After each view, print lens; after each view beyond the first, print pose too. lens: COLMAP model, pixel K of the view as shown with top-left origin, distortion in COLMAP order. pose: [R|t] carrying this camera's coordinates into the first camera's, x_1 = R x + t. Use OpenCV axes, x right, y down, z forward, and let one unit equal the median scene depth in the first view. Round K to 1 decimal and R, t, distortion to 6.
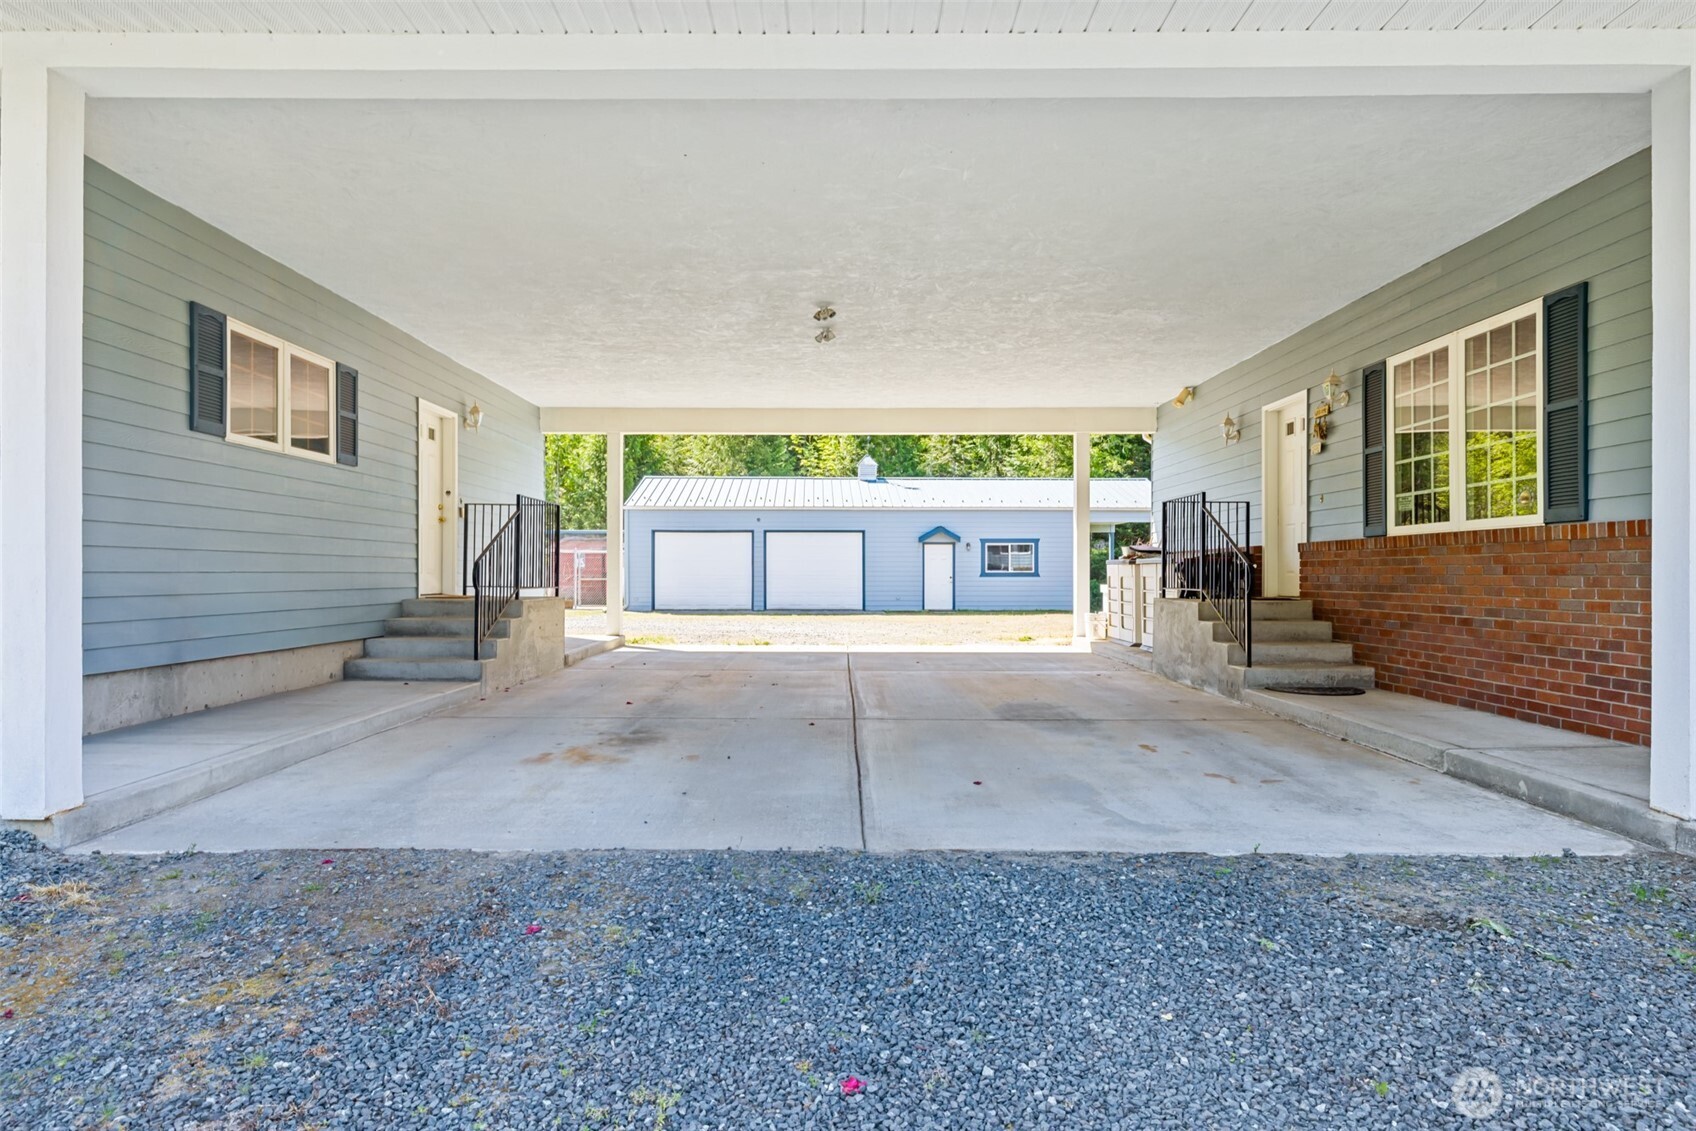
lens RADIAL K [[967.7, 0, 810.7], [0, 967.7, 571.4], [0, 0, 1]] dist [0.001766, -0.000939]
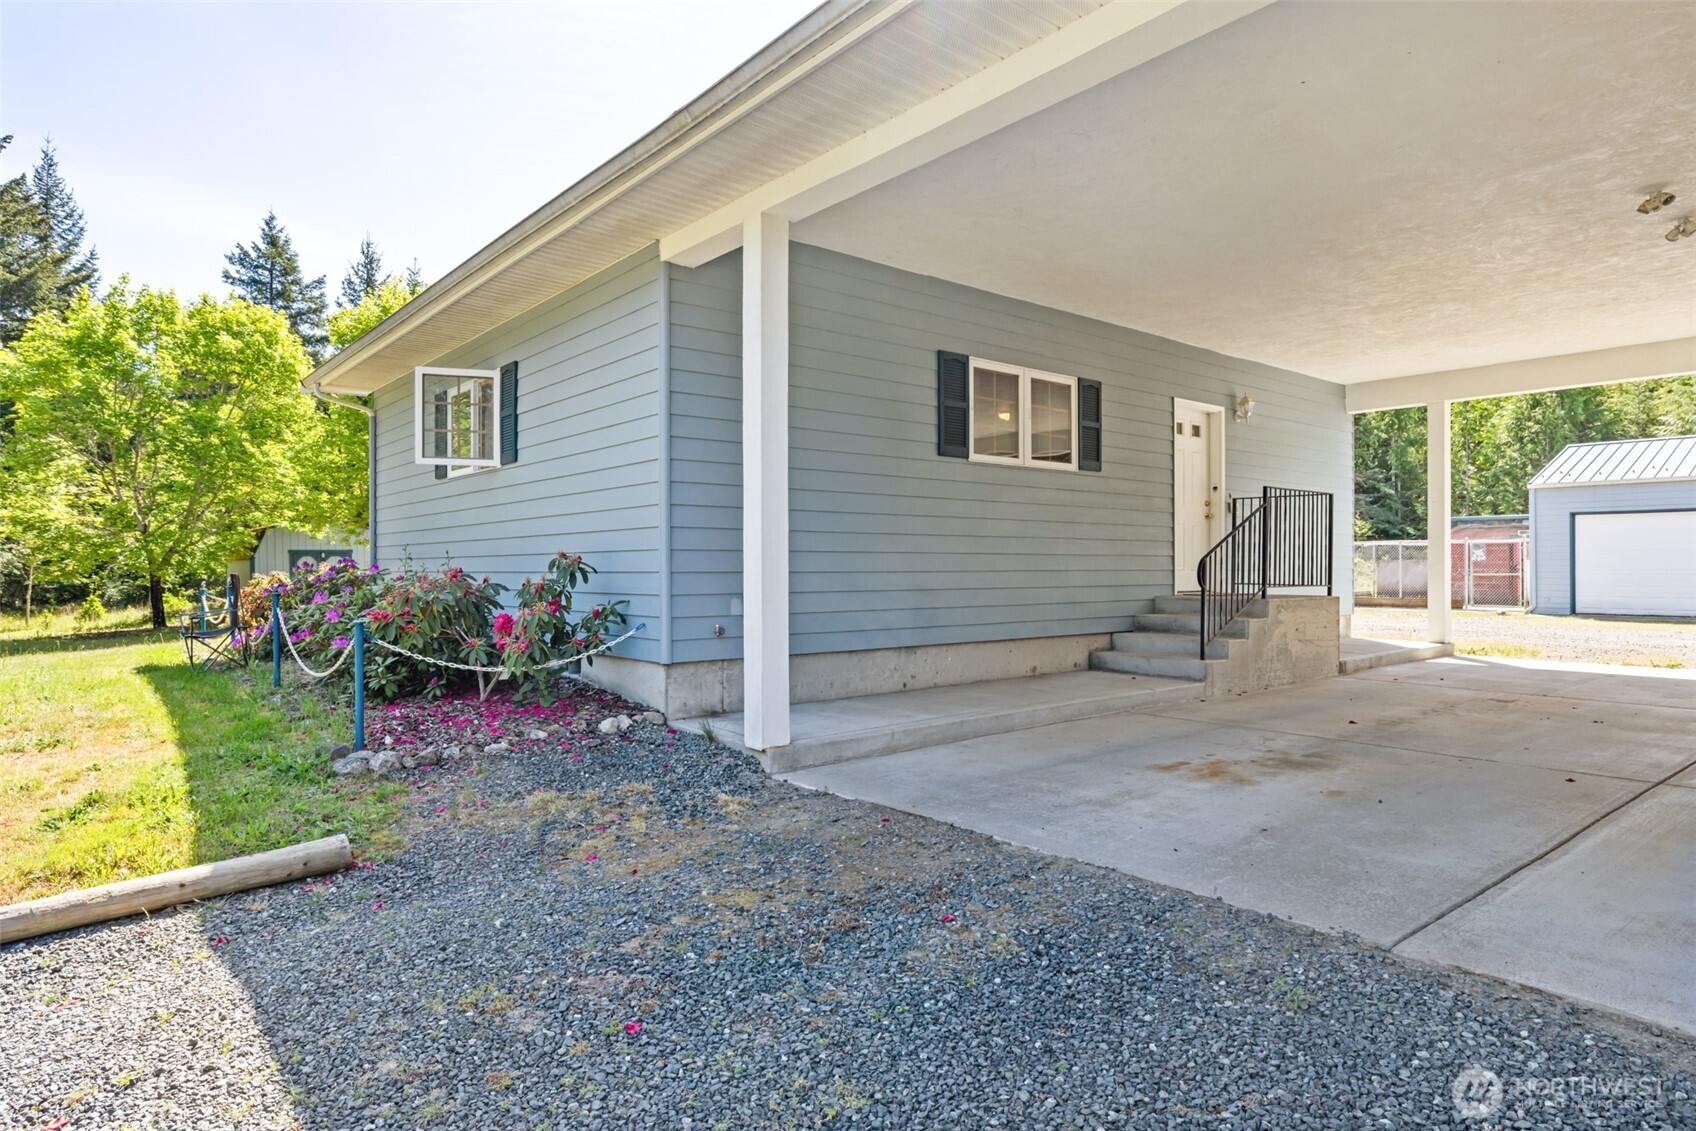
lens RADIAL K [[967.7, 0, 839.9], [0, 967.7, 566.0], [0, 0, 1]] dist [0.001766, -0.000939]
pose [[0.639634, -0.003970, -0.768669, 0.211774], [0.005470, 0.999985, -0.000613, -0.005581], [0.768660, -0.003813, 0.639646, 0.114403]]
